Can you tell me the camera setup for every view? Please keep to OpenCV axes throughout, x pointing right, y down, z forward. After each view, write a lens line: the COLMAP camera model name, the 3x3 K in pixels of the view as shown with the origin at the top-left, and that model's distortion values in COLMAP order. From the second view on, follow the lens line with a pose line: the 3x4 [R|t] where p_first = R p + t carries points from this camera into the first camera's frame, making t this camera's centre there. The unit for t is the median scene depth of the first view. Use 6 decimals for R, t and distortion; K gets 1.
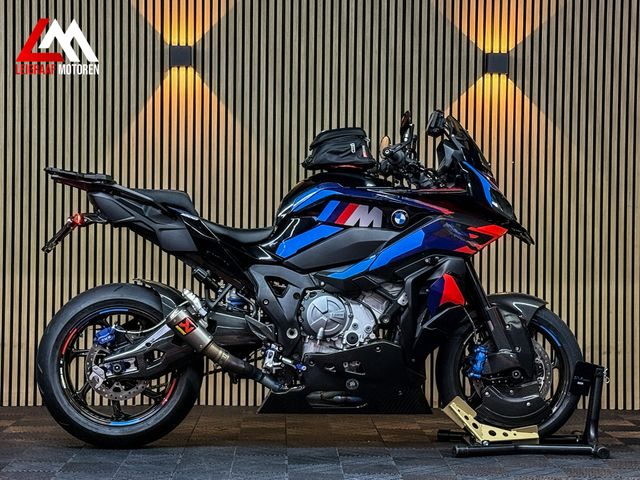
lens RADIAL K [[1363.0, 0, 317.2], [0, 1363.0, 244.9], [0, 0, 1]] dist [0.117213, 0.000000]
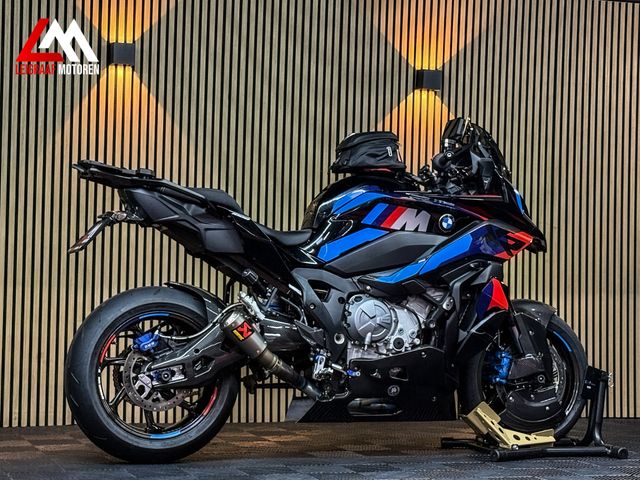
lens RADIAL K [[1363.0, 0, 324.0], [0, 1363.0, 234.0], [0, 0, 1]] dist [0.117213, 0.000000]
pose [[0.955431, 0.019166, 0.294592, -0.309675], [-0.009155, 0.999334, -0.035324, 0.024111], [-0.295073, 0.031053, 0.954970, 0.069742]]
